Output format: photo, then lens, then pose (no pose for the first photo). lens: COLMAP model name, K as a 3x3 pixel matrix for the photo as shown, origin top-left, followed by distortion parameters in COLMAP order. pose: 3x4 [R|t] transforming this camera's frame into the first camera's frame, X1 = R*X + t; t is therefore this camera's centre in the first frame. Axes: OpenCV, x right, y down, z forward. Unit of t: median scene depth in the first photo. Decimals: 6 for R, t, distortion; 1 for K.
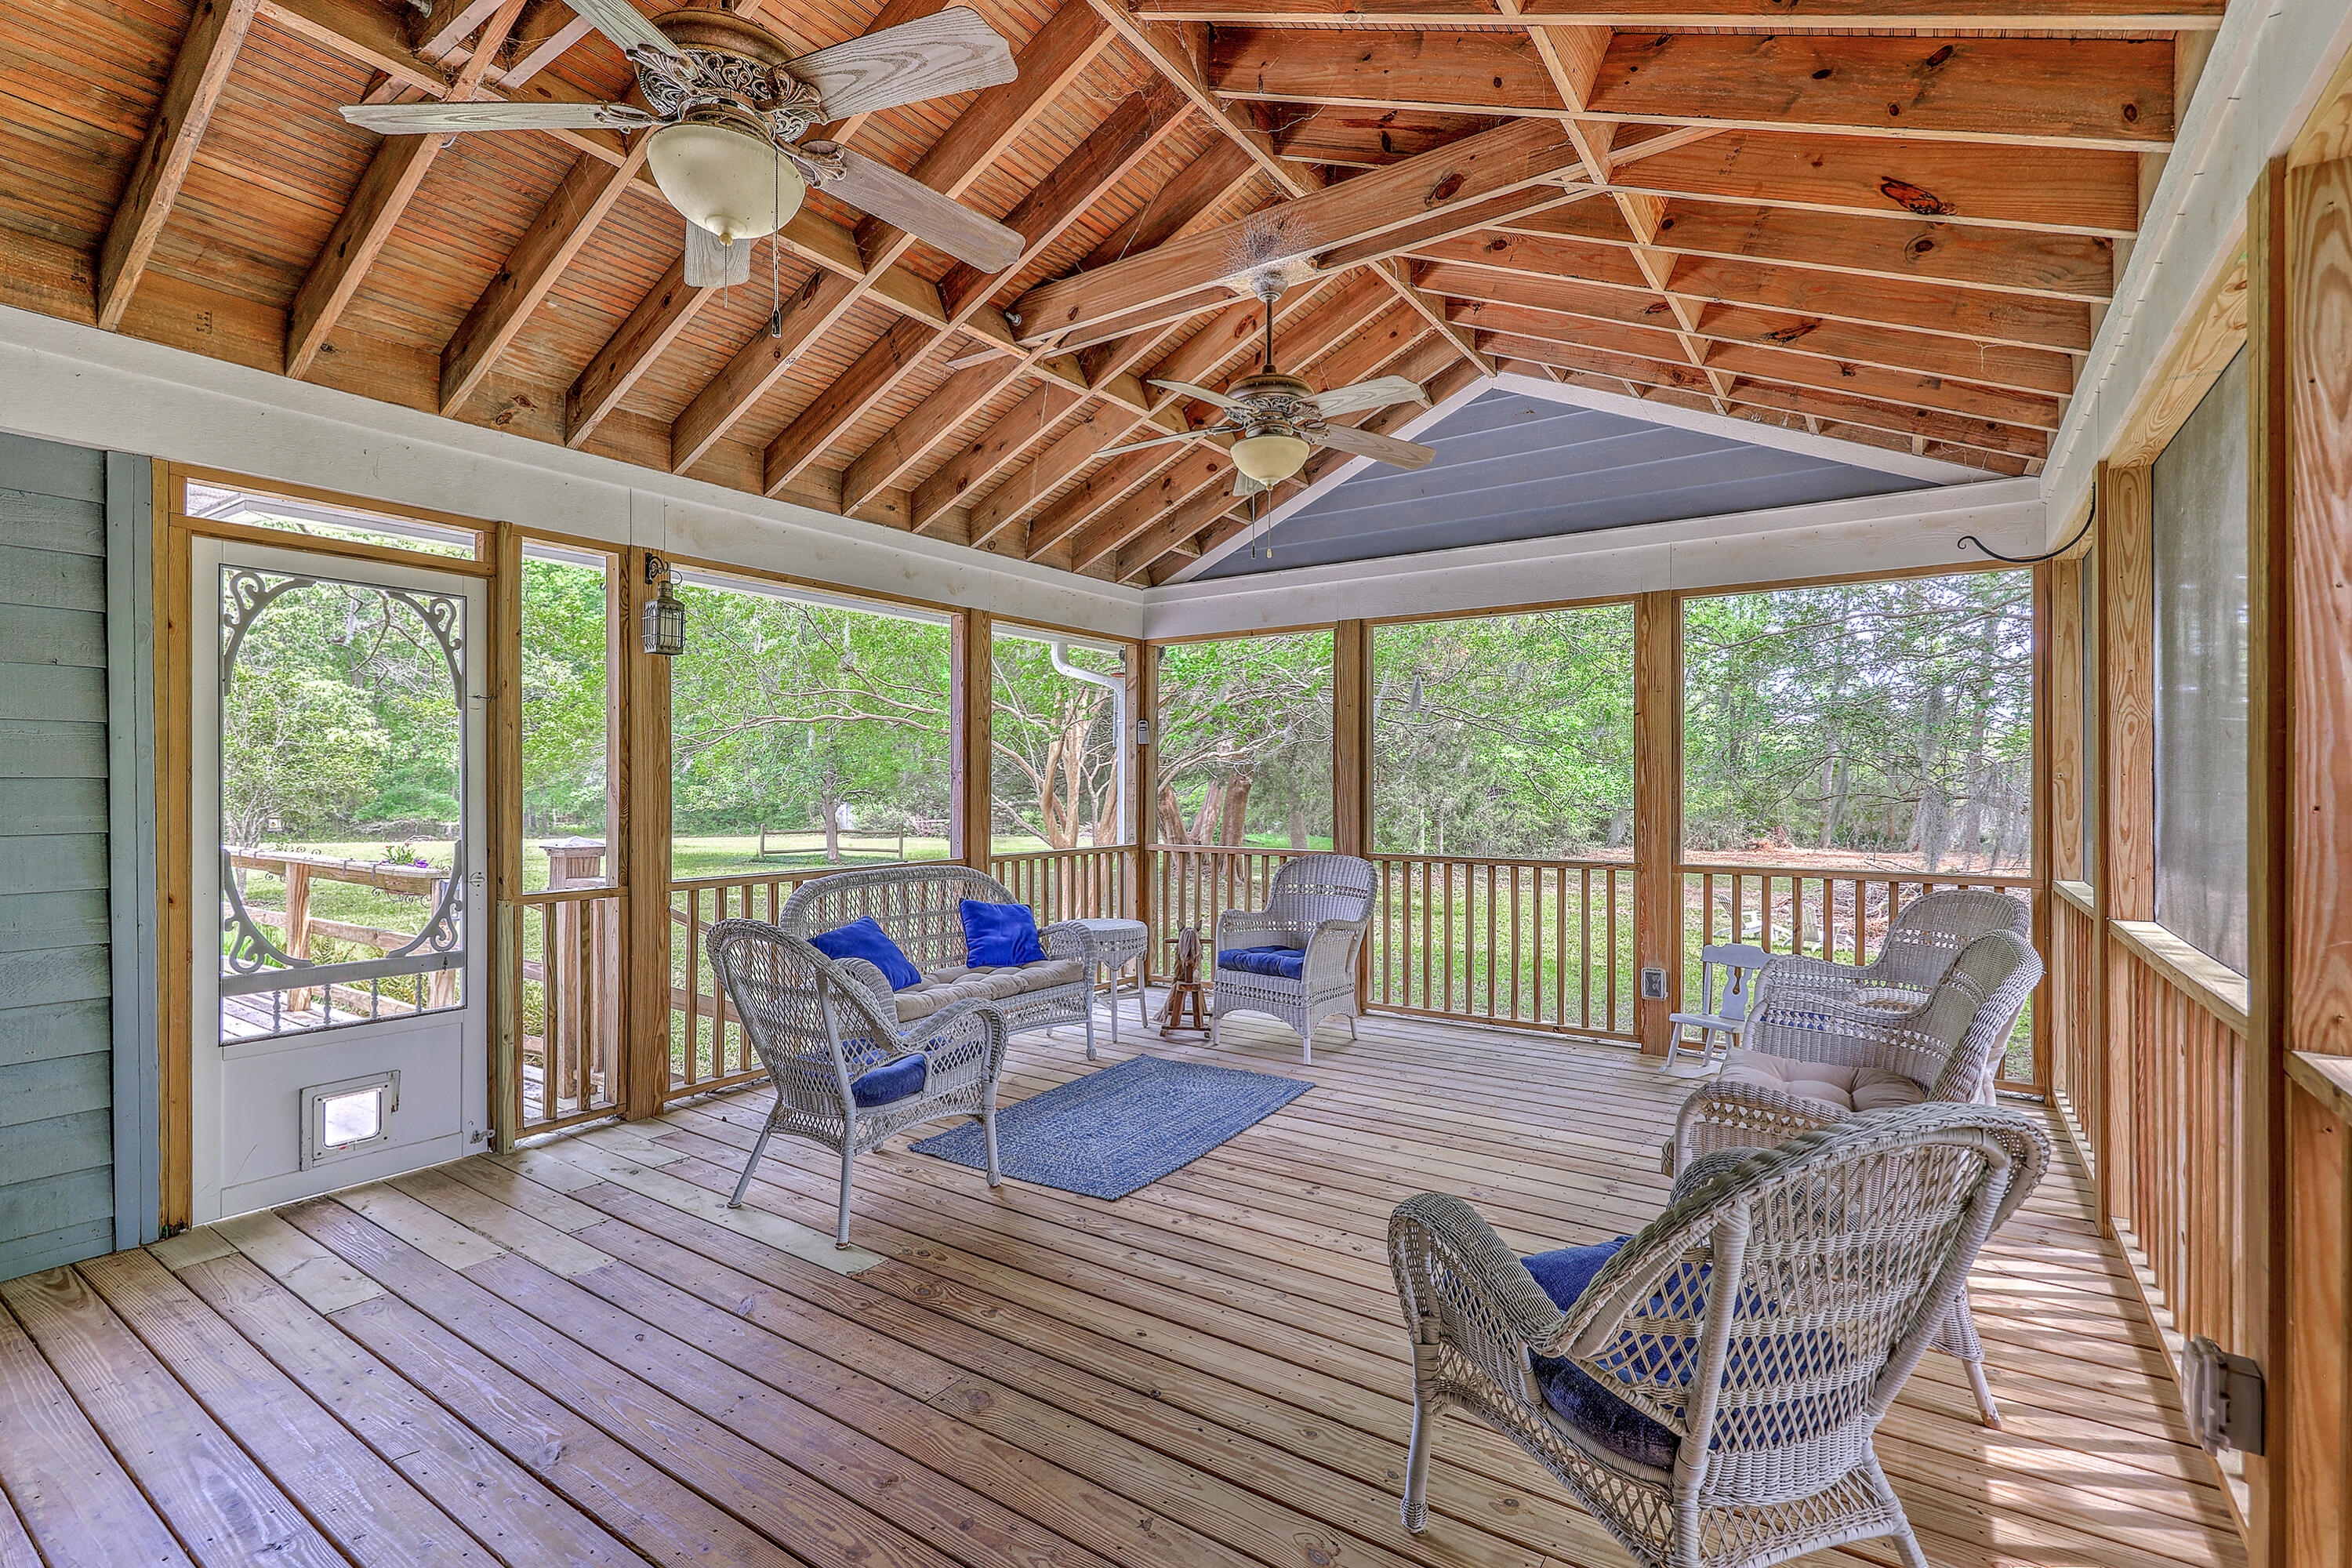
lens RADIAL K [[1070.9, 0, 1172.0], [0, 1070.9, 780.9], [0, 0, 1]] dist [0.000786, -0.000214]
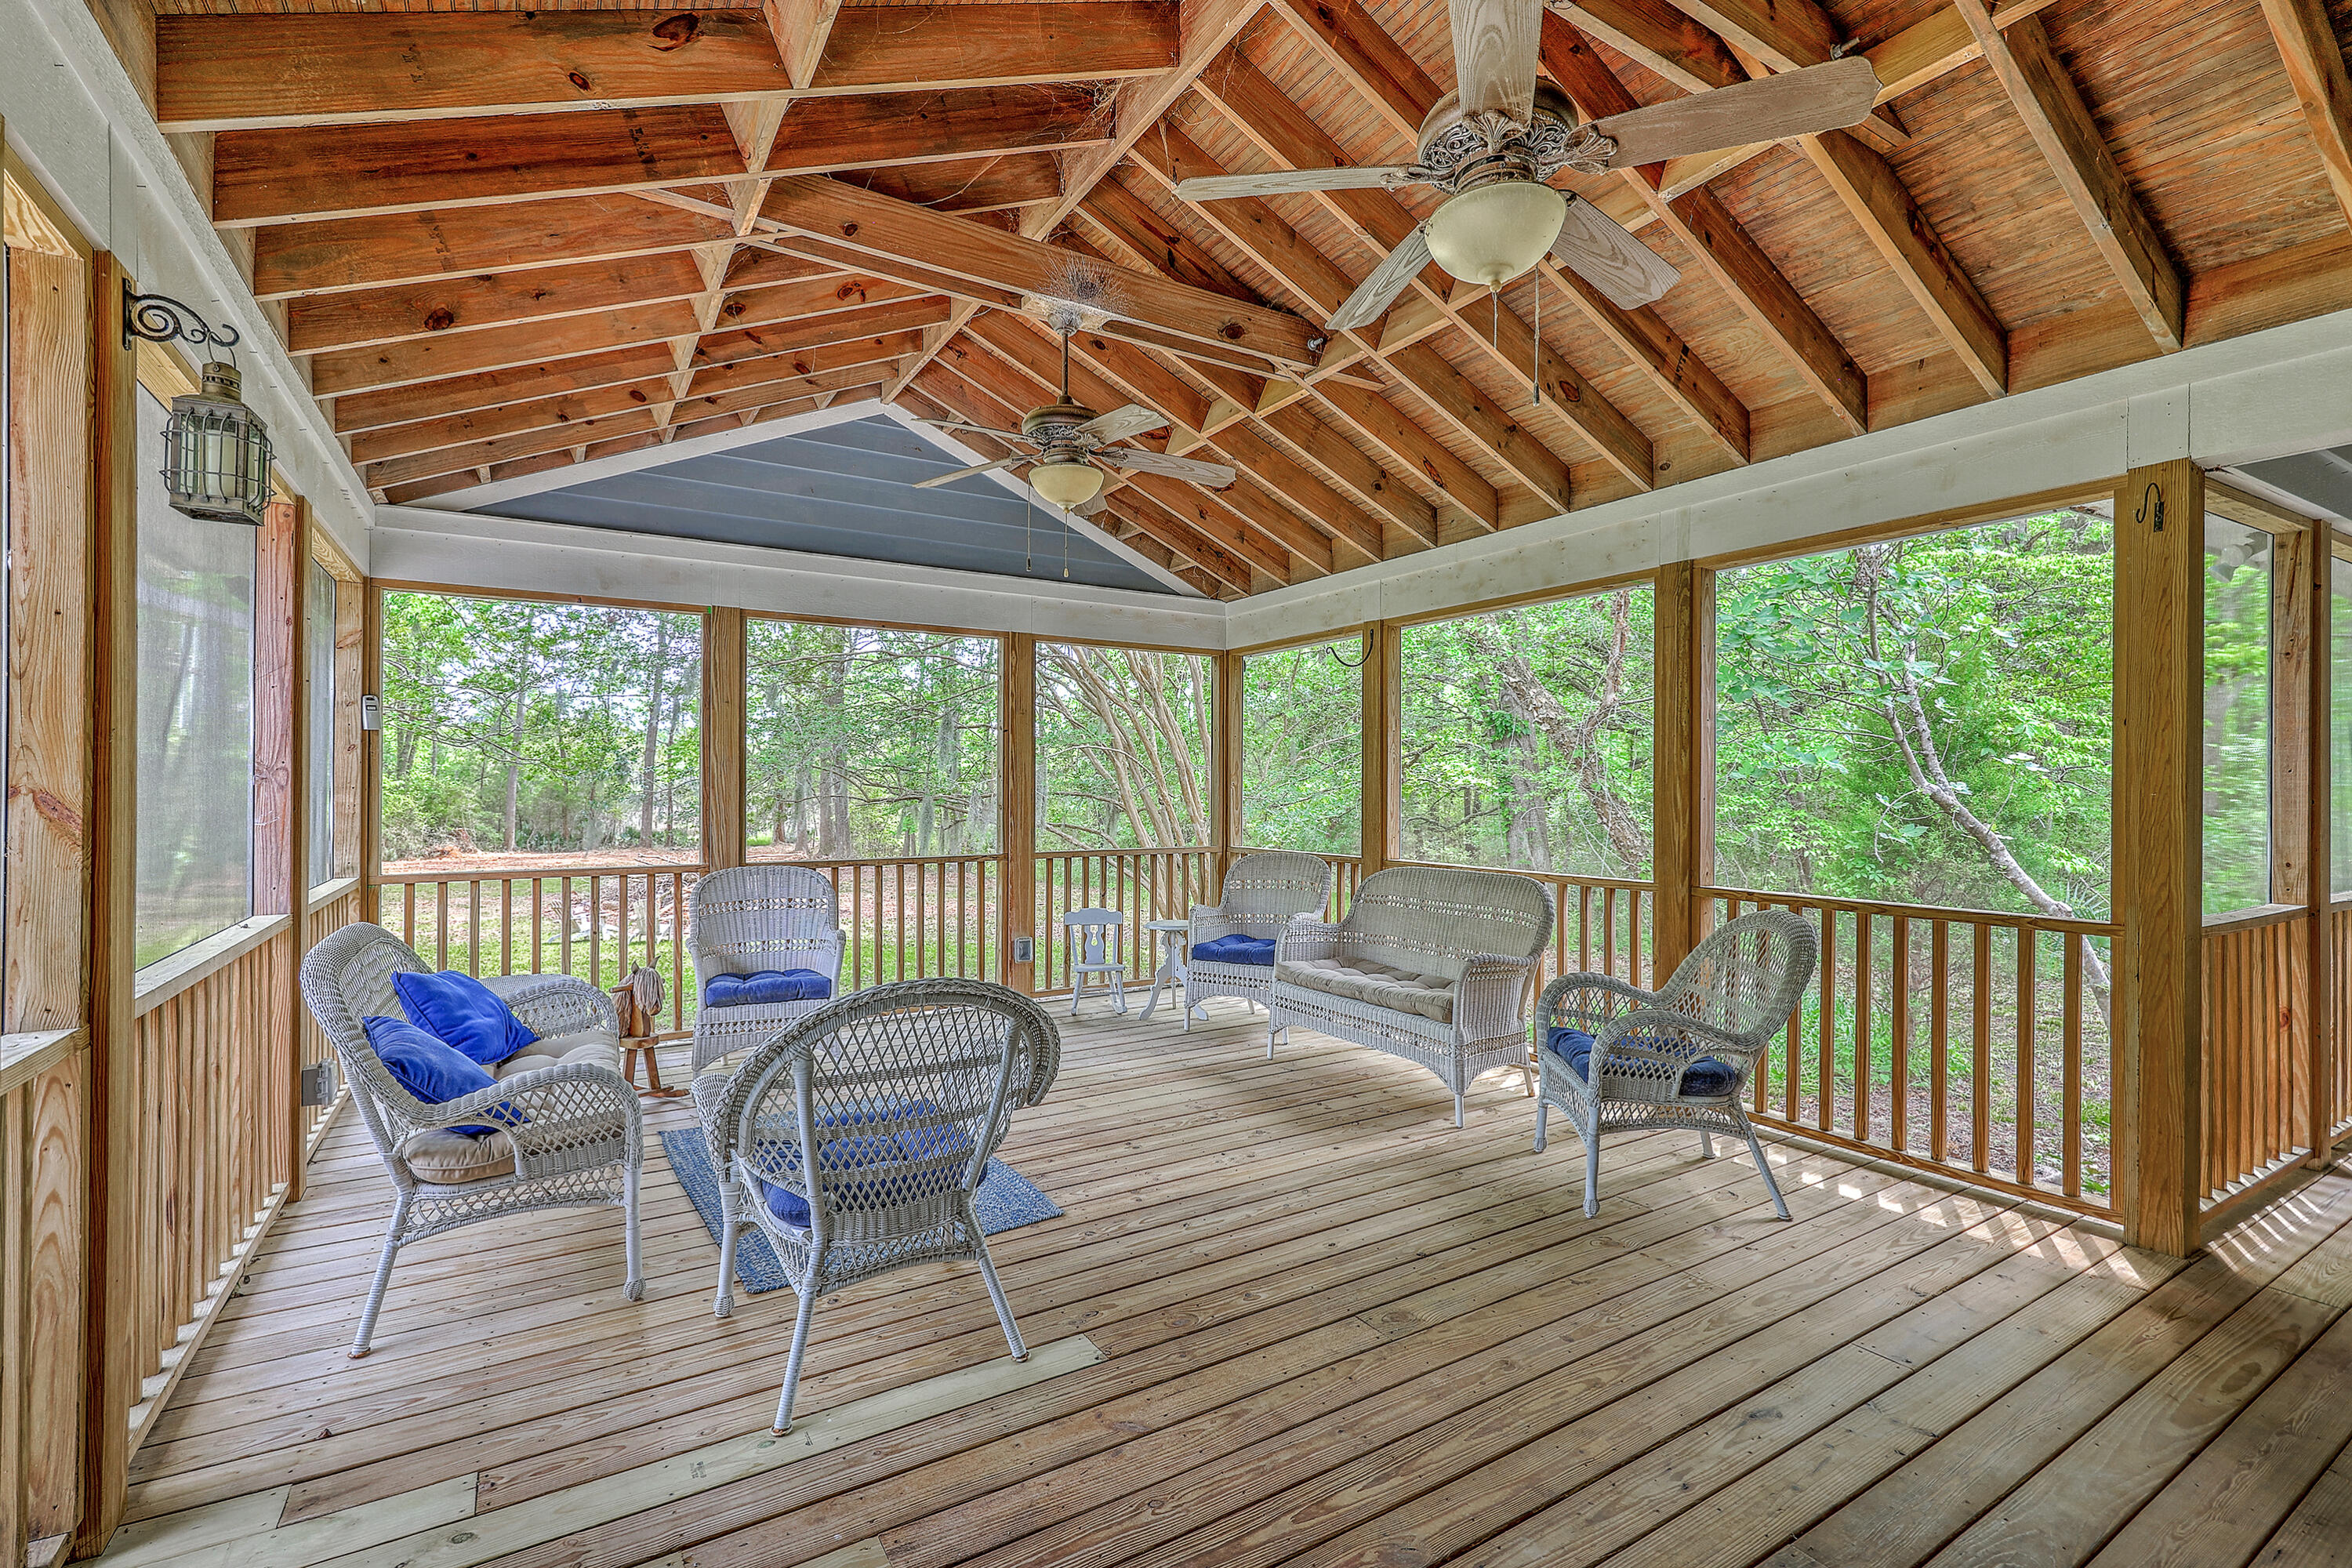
lens RADIAL K [[1070.9, 0, 1179.1], [0, 1070.9, 787.5], [0, 0, 1]] dist [0.000786, -0.000214]
pose [[0.393510, -0.000094, 0.919320, -0.814458], [-0.004125, 0.999990, 0.001868, -0.001486], [-0.919311, -0.004528, 0.393506, 0.460361]]
